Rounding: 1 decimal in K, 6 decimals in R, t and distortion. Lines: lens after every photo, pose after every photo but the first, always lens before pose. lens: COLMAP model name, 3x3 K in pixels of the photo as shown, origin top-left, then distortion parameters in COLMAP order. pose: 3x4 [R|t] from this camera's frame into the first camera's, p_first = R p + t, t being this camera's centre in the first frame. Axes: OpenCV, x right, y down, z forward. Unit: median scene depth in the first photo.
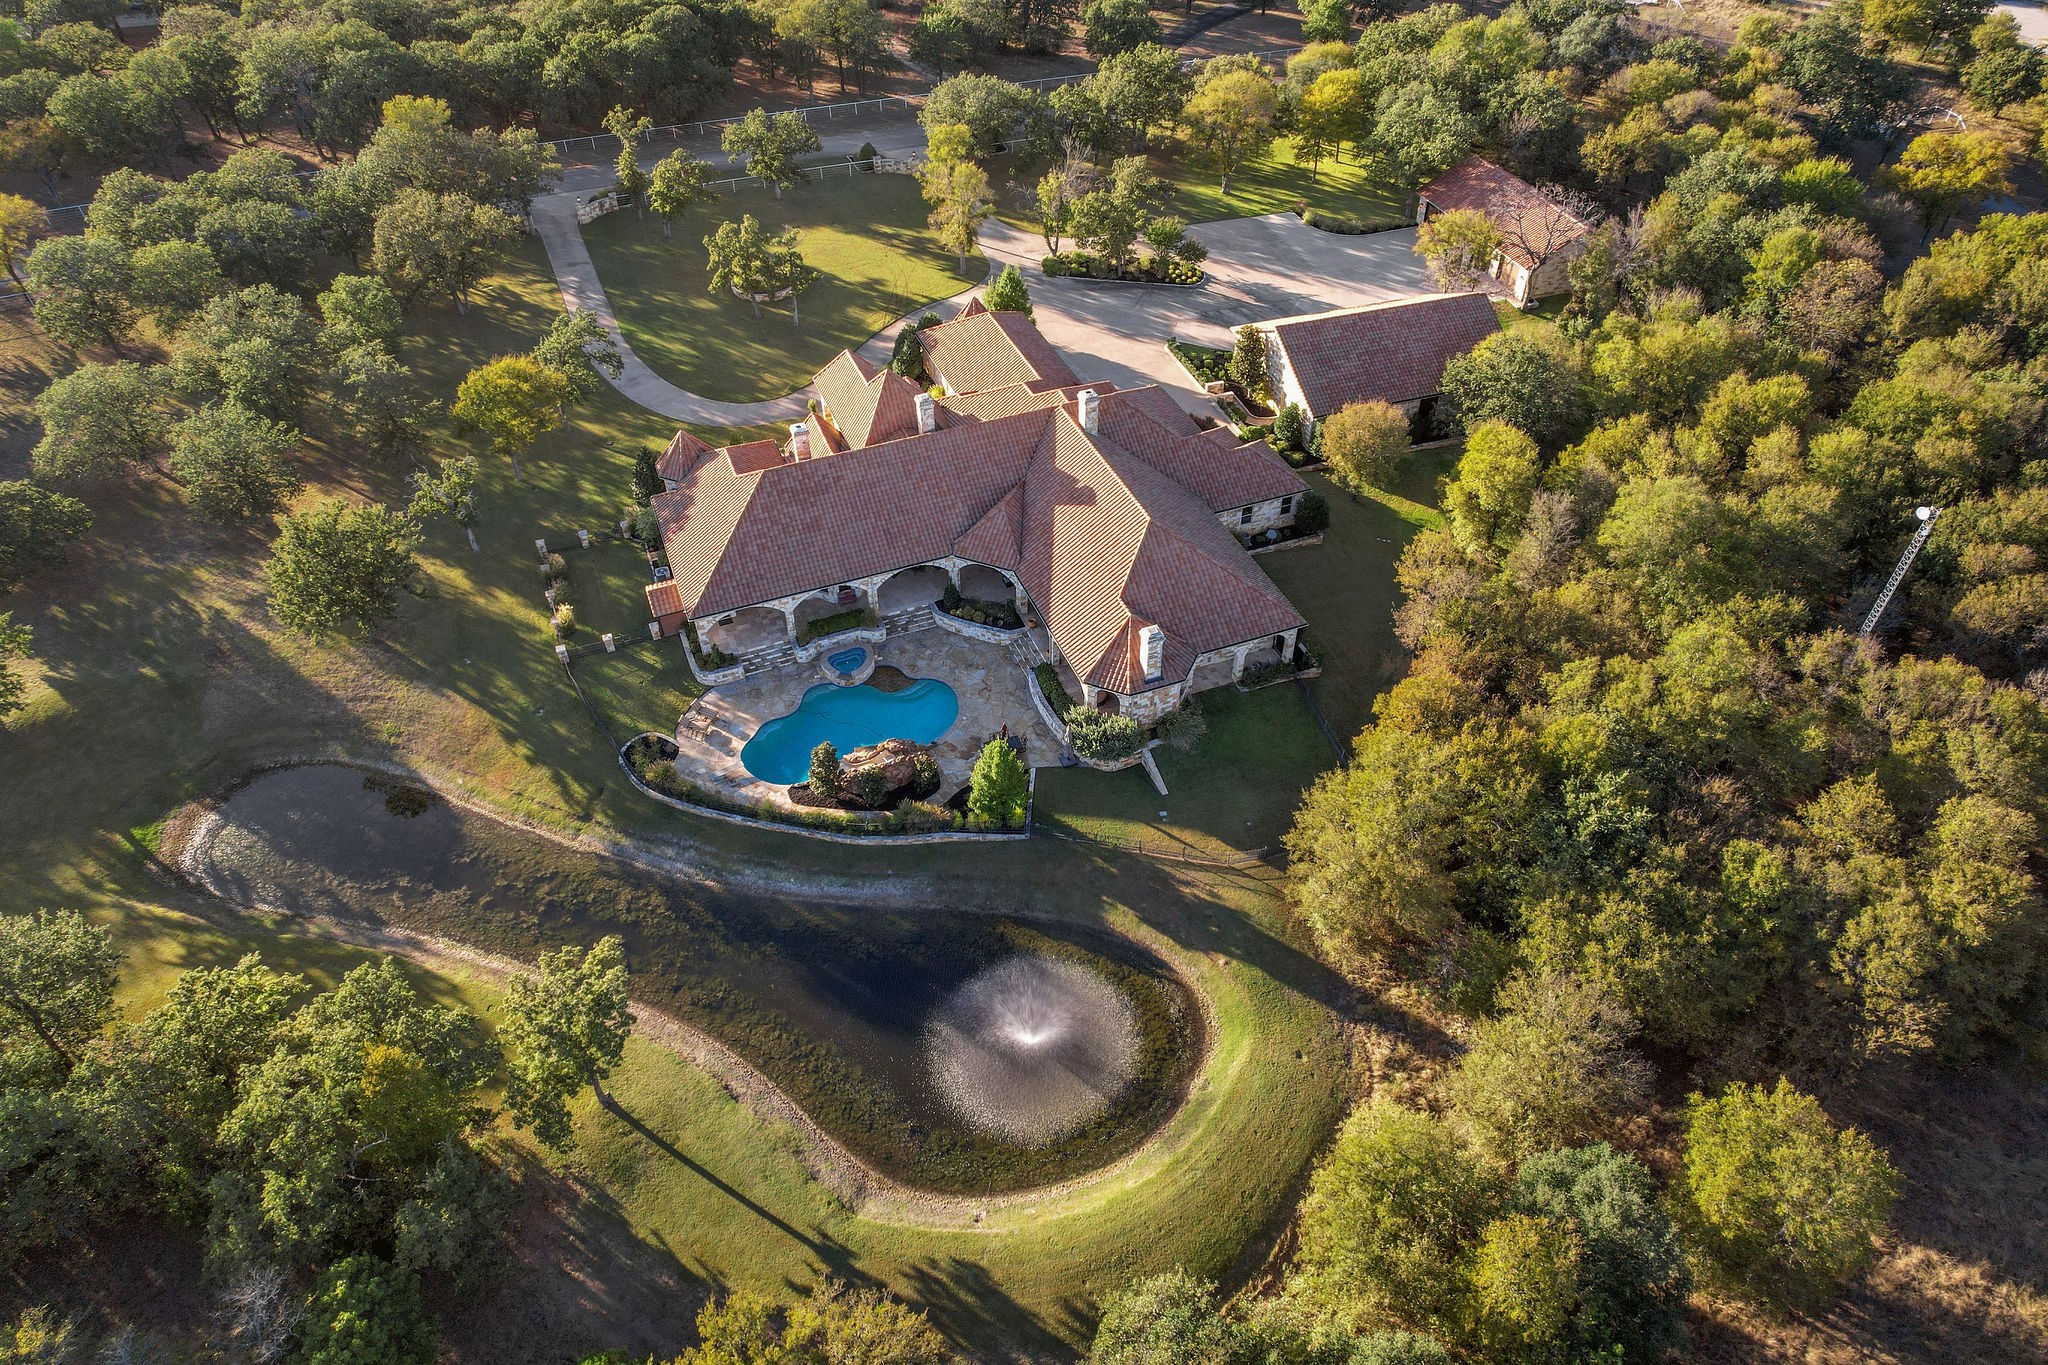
lens RADIAL K [[1304.7, 0, 1053.0], [0, 1304.7, 682.1], [0, 0, 1]] dist [-0.083275, 0.078511]
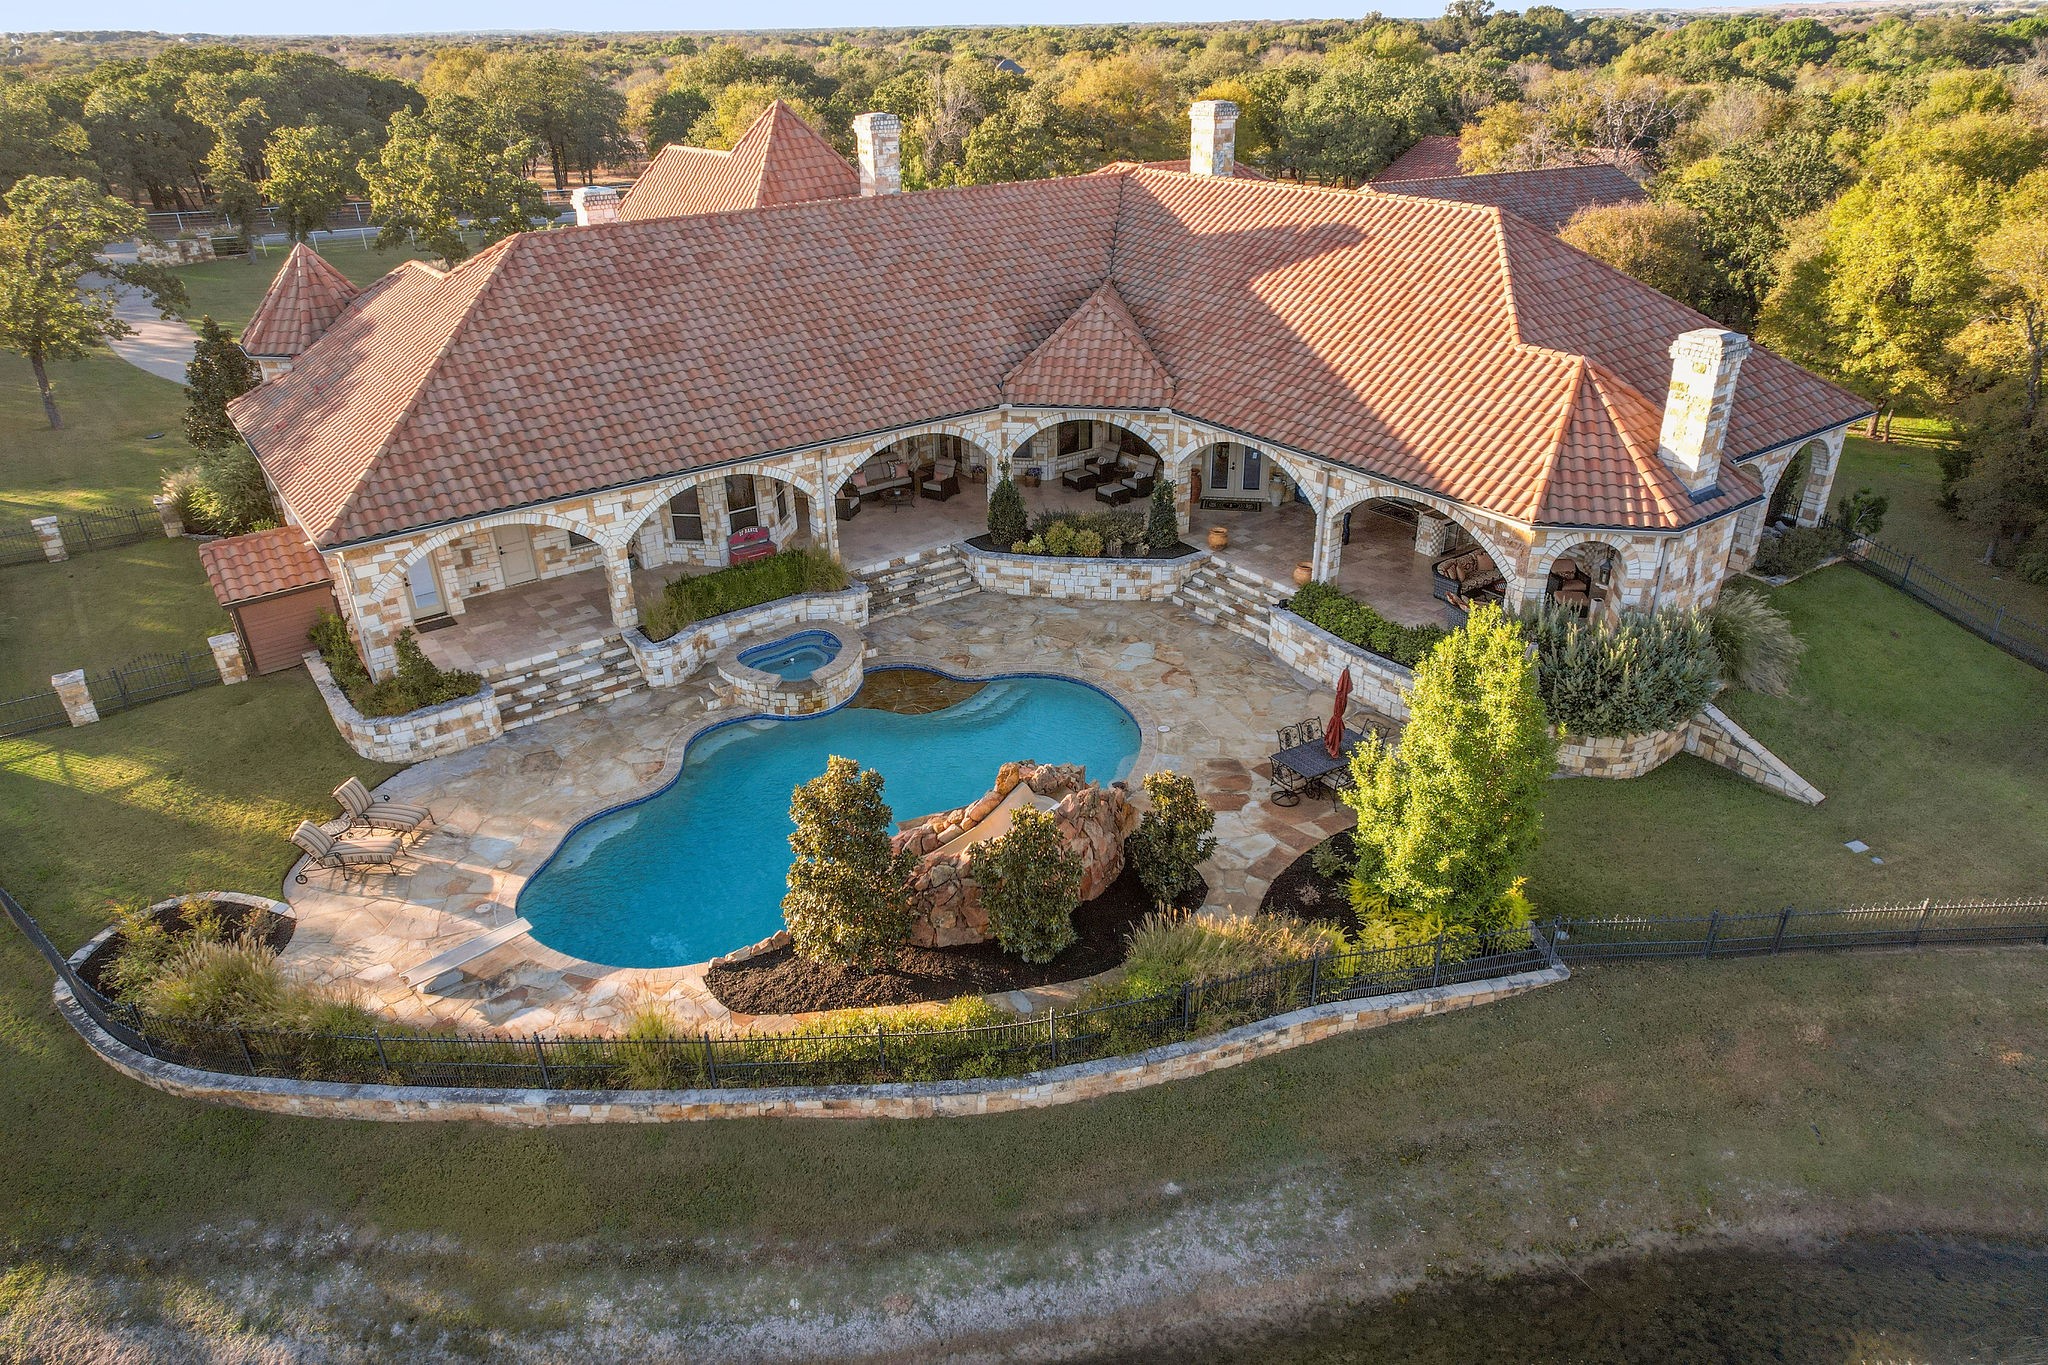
lens RADIAL K [[1307.4, 0, 1024.0], [0, 1307.4, 682.5], [0, 0, 1]] dist [-0.080762, 0.078544]
pose [[0.970818, -0.121502, 0.206760, -0.173176], [0.175469, 0.947572, -0.267056, 0.101565], [-0.163472, 0.295543, 0.941239, 0.651753]]
